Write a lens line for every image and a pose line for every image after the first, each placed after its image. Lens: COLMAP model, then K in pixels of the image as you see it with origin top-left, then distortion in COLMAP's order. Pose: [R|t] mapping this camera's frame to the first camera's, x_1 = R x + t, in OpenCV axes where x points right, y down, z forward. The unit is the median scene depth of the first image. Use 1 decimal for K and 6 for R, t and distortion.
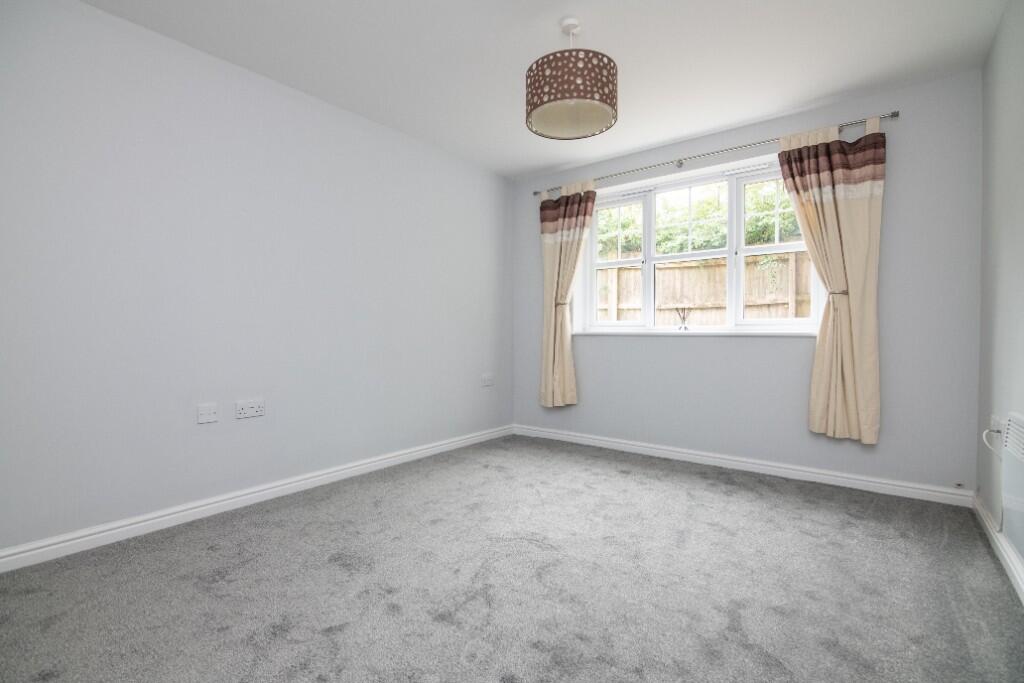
lens RADIAL K [[477.6, 0, 513.5], [0, 477.6, 331.2], [0, 0, 1]] dist [-0.003480, -0.000884]
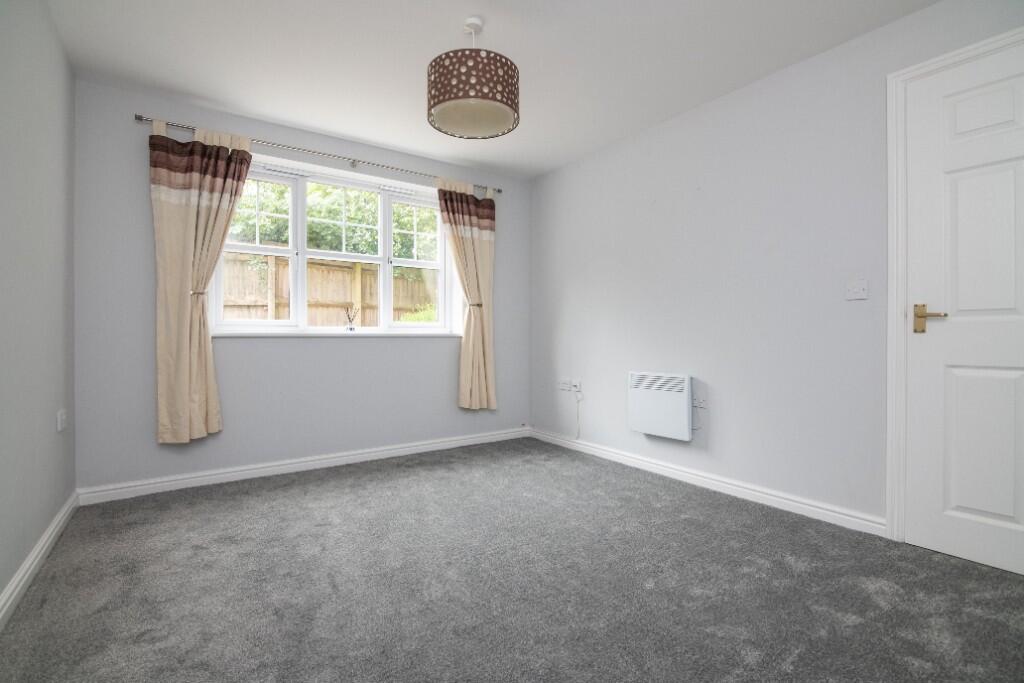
lens RADIAL K [[477.6, 0, 513.5], [0, 477.6, 331.2], [0, 0, 1]] dist [-0.003480, -0.000884]
pose [[0.296681, 0.006996, 0.954951, -0.453259], [-0.003118, 0.999975, -0.006357, 0.003066], [-0.954971, -0.001092, 0.296696, 0.352871]]
